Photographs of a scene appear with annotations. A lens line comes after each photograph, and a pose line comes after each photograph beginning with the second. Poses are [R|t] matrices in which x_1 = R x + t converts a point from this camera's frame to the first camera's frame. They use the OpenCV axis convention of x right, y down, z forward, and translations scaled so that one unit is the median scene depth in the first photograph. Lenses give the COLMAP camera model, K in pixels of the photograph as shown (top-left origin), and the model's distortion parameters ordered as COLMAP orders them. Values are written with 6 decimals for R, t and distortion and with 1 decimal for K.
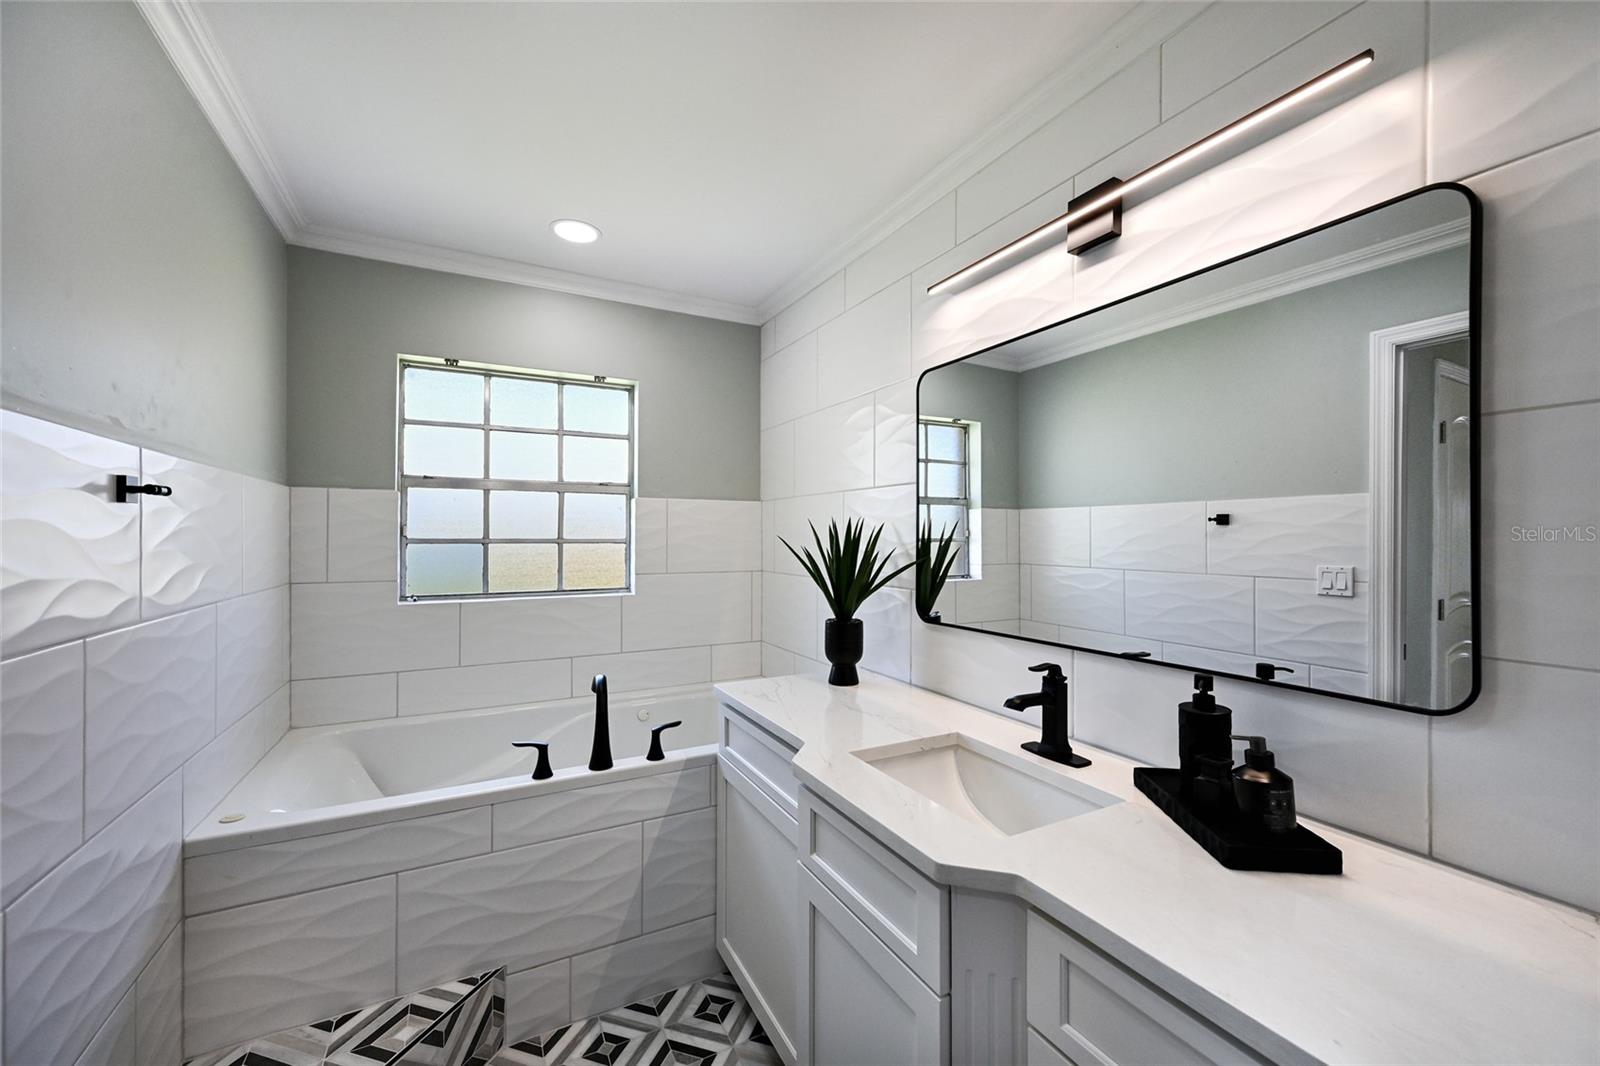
lens RADIAL K [[635.6, 0, 802.6], [0, 635.6, 531.0], [0, 0, 1]] dist [0.006726, -0.000920]
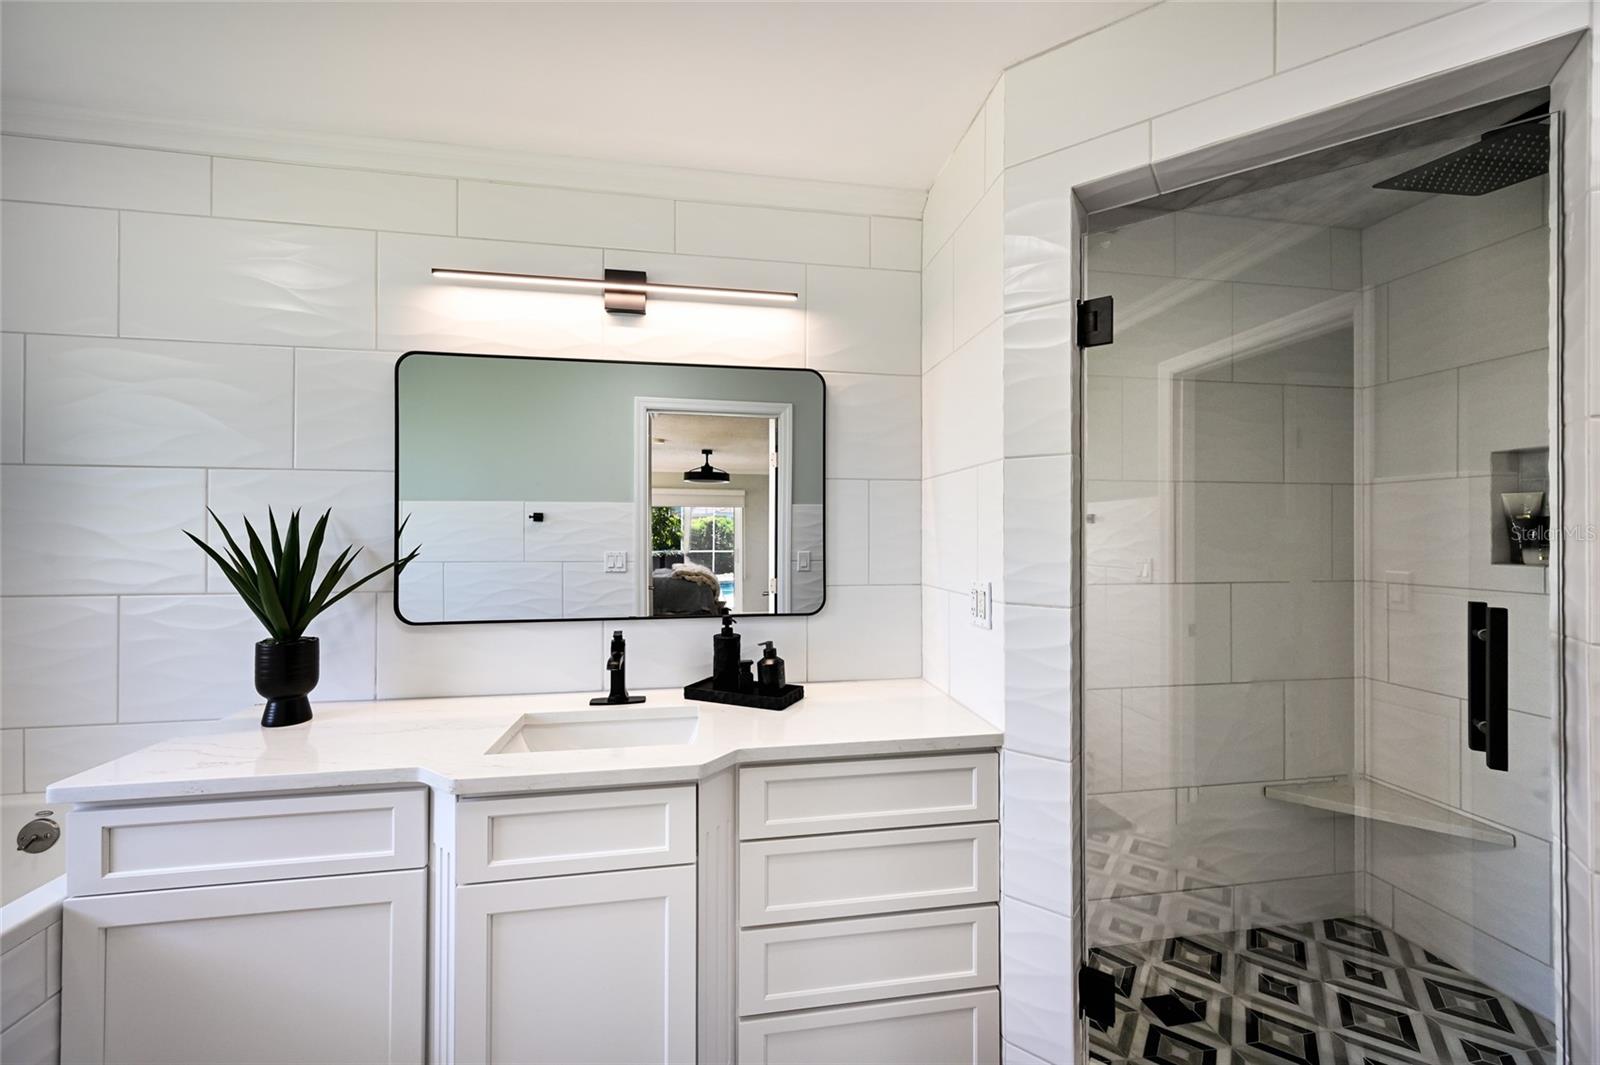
lens RADIAL K [[623.2, 0, 828.6], [0, 623.2, 532.4], [0, 0, 1]] dist [0.002052, -0.000001]
pose [[0.295834, -0.002322, 0.955237, -0.524126], [-0.011114, 0.999921, 0.005872, -0.003262], [-0.955175, -0.012353, 0.295784, 0.166353]]
